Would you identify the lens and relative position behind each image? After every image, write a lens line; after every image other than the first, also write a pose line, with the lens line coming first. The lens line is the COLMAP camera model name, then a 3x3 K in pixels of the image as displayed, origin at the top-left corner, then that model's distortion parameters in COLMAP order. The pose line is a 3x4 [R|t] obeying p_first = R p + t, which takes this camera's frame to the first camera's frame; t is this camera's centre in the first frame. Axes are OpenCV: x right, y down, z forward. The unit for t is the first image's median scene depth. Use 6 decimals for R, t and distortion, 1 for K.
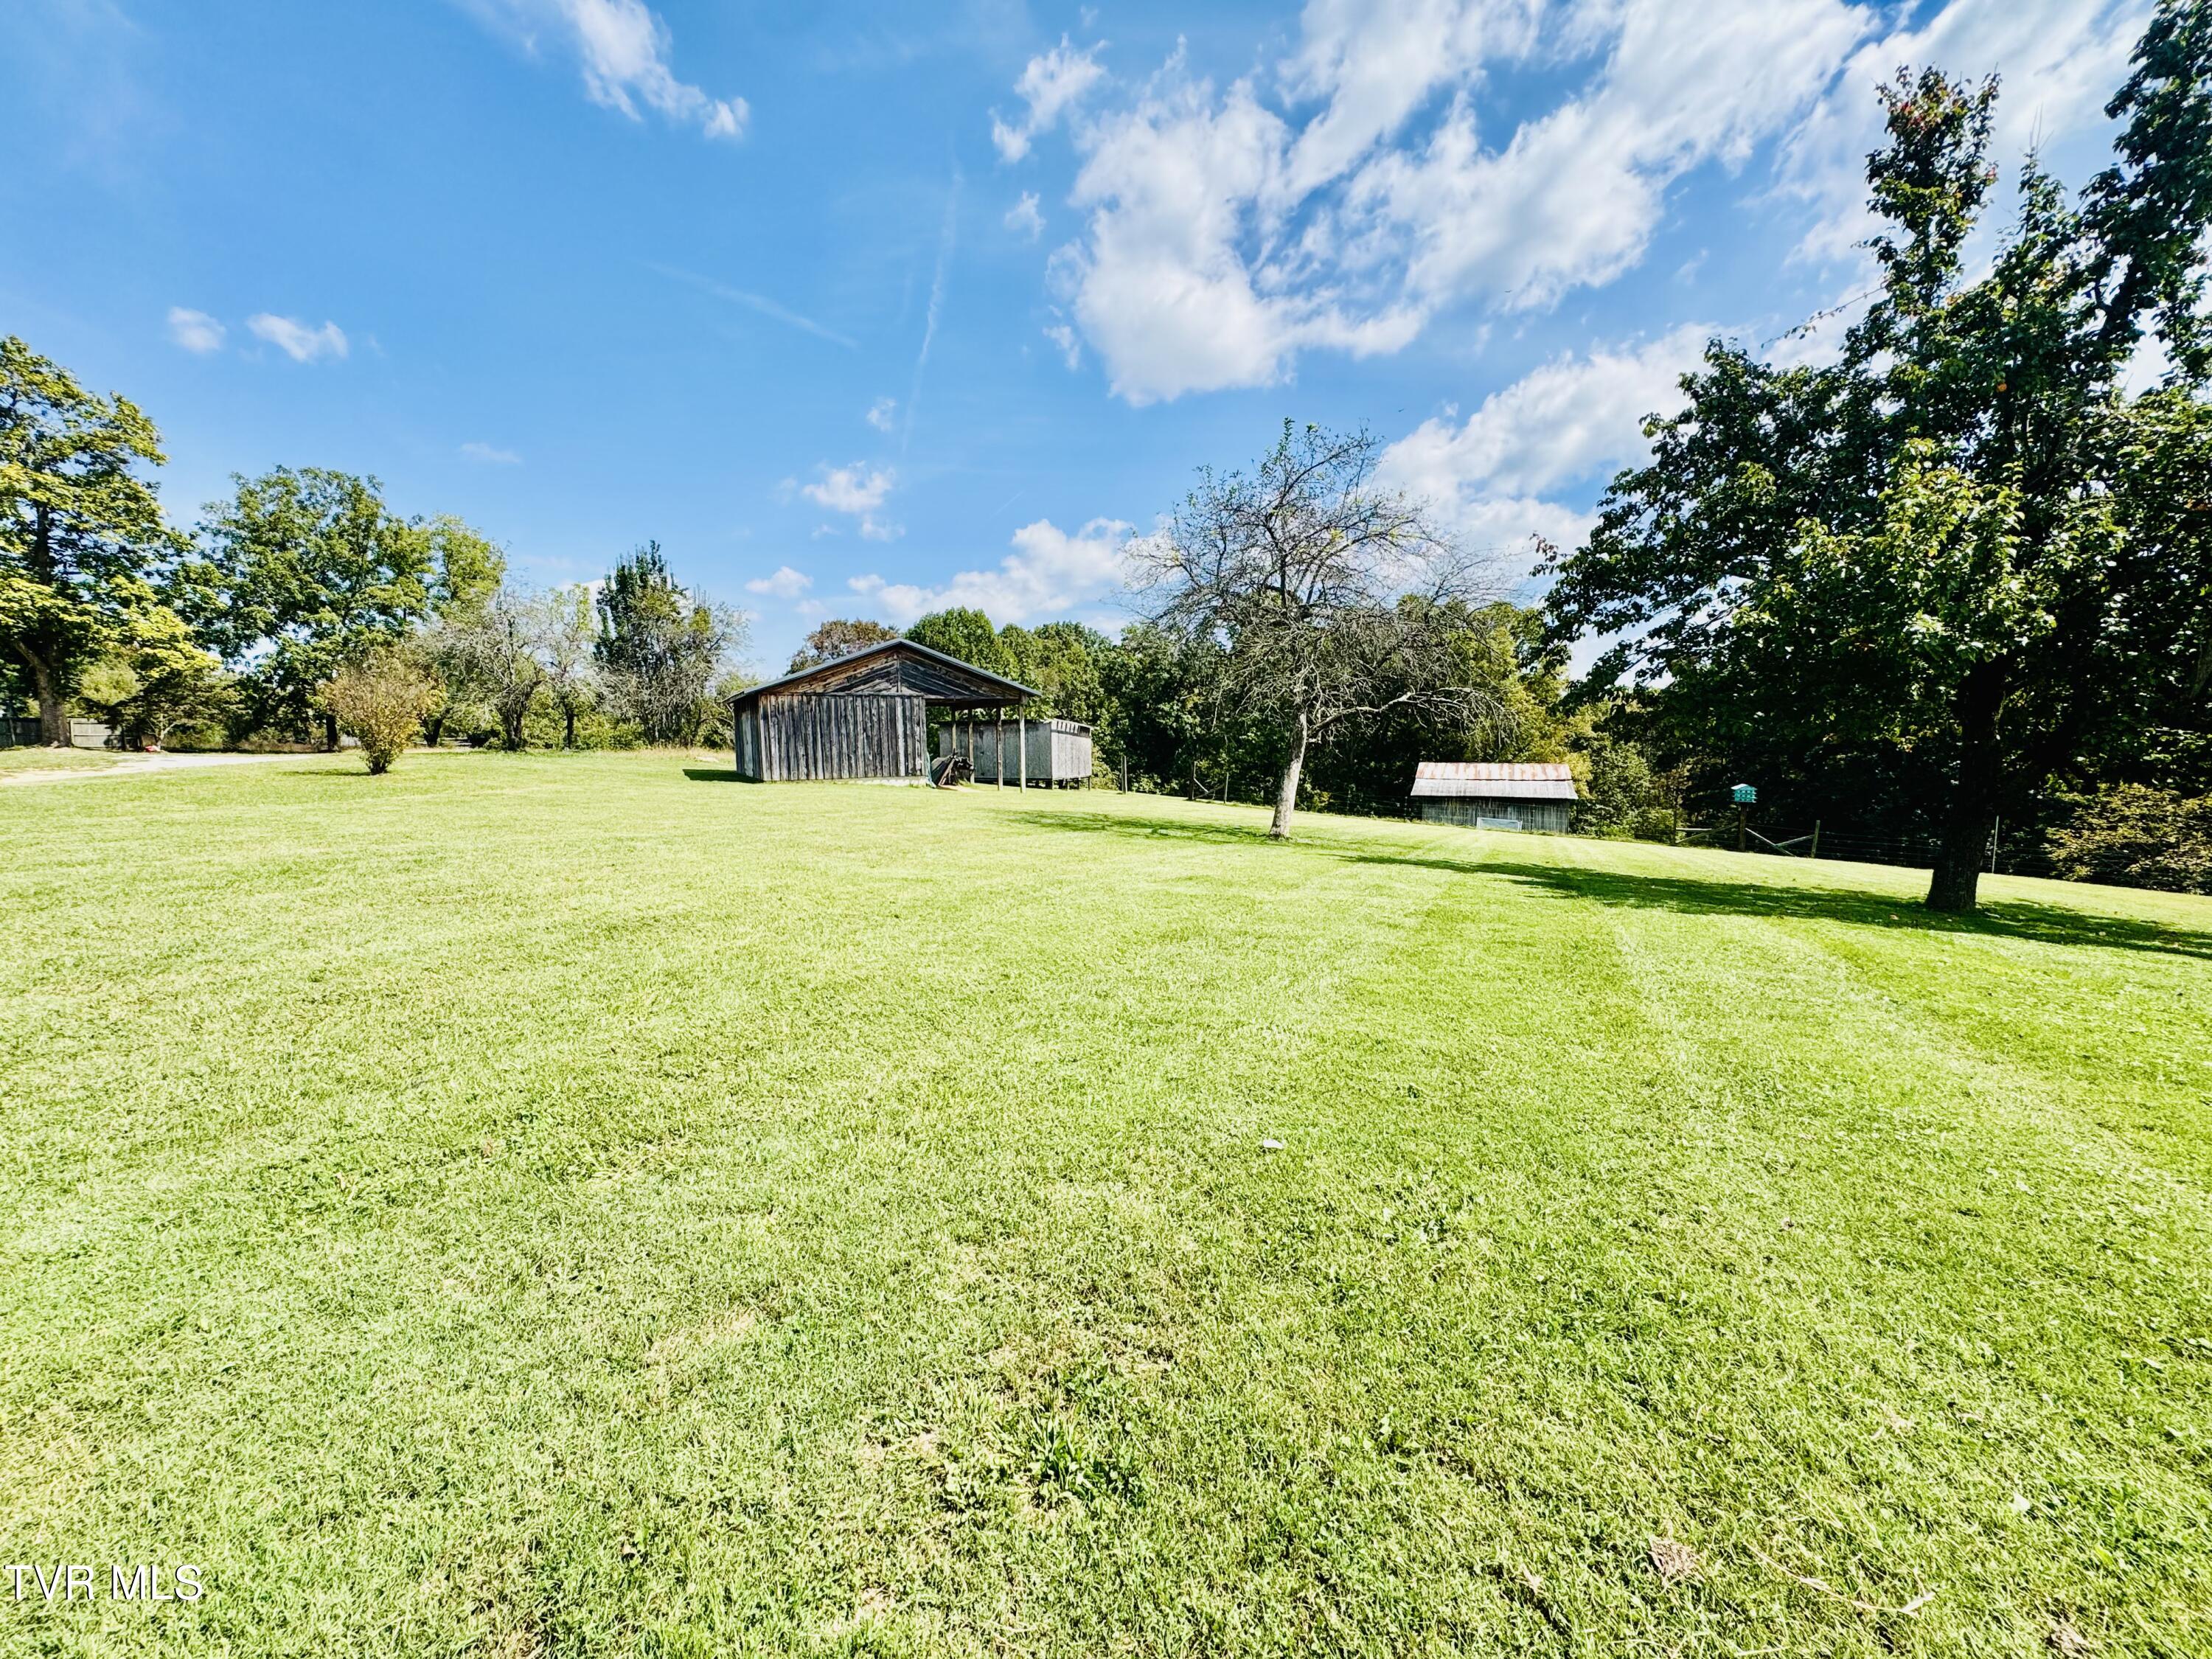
lens RADIAL K [[880.1, 0, 1112.9], [0, 880.1, 846.8], [0, 0, 1]] dist [-0.006386, 0.000427]
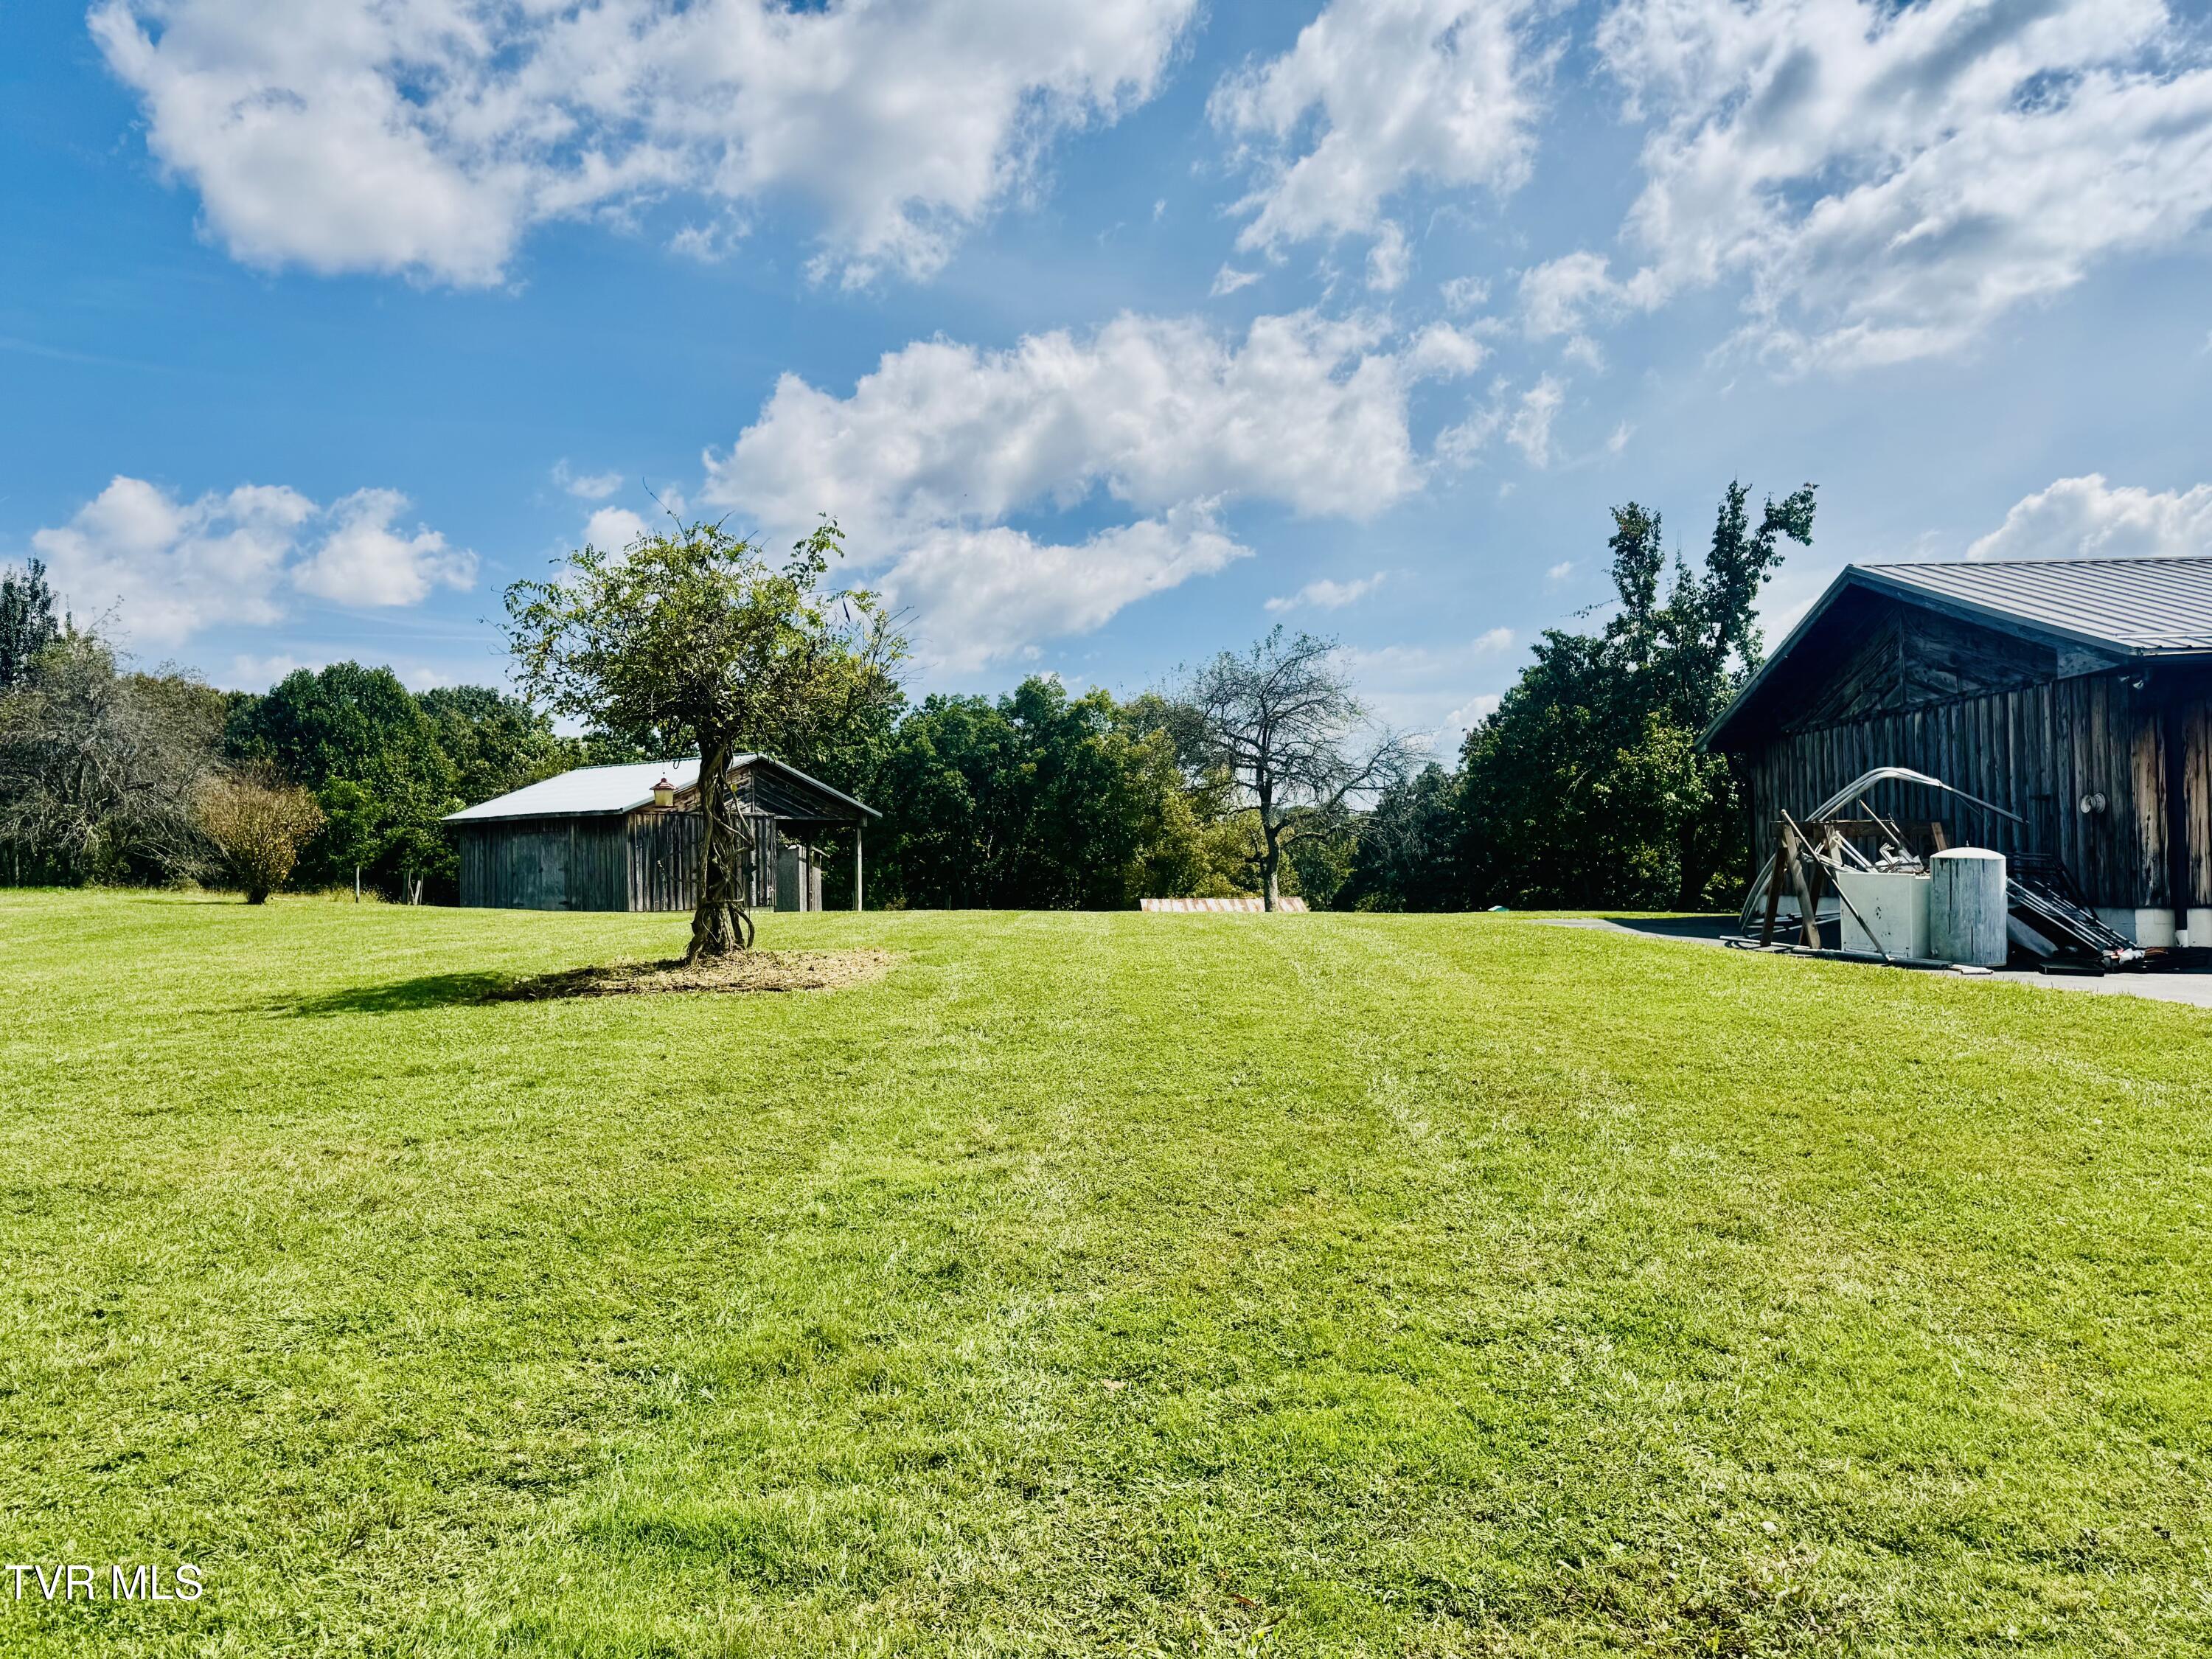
lens RADIAL K [[1610.8, 0, 1106.0], [0, 1610.8, 829.5], [0, 0, 1]] dist [0.002273, 0.000531]
pose [[0.904222, 0.007881, 0.426991, -0.385403], [0.059575, 0.987726, -0.144389, 0.060468], [-0.422888, 0.155998, 0.892654, -0.371942]]
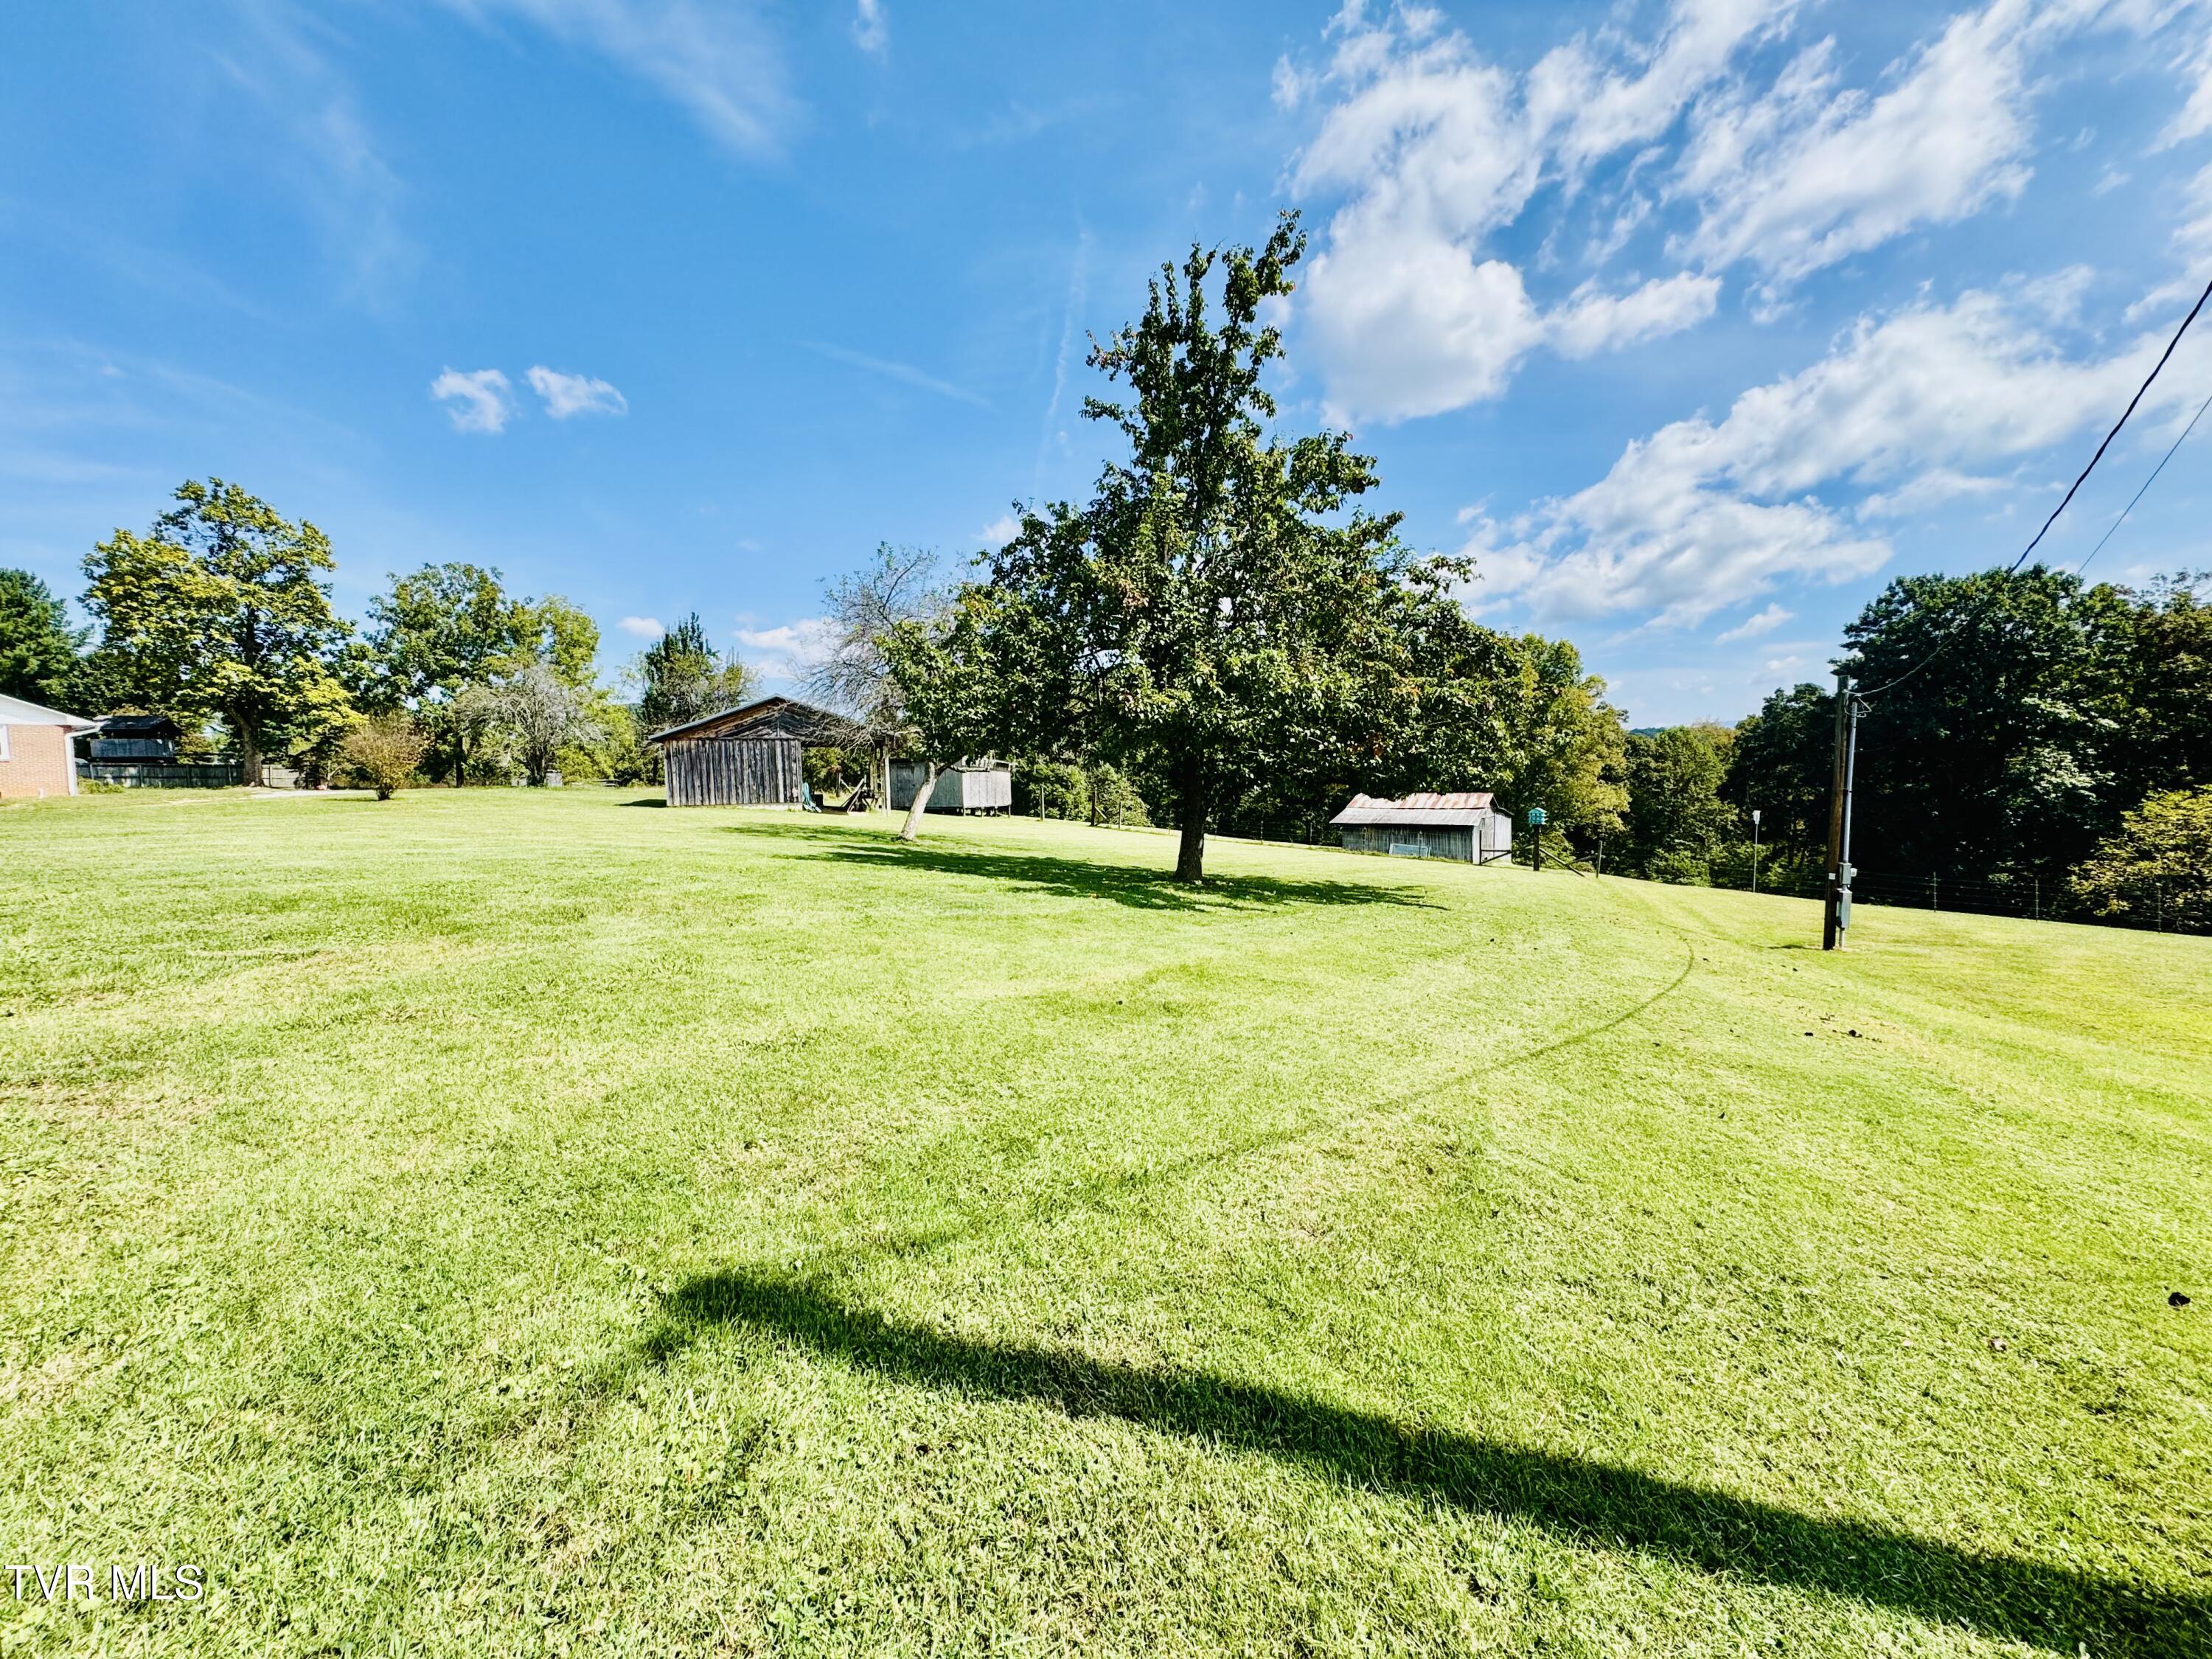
lens RADIAL K [[890.5, 0, 1103.2], [0, 890.5, 846.3], [0, 0, 1]] dist [-0.001229, -0.000383]
pose [[0.987533, 0.002594, -0.157393, 0.263874], [-0.009577, 0.999002, -0.043625, 0.021187], [0.157123, 0.044589, 0.986572, -0.114573]]
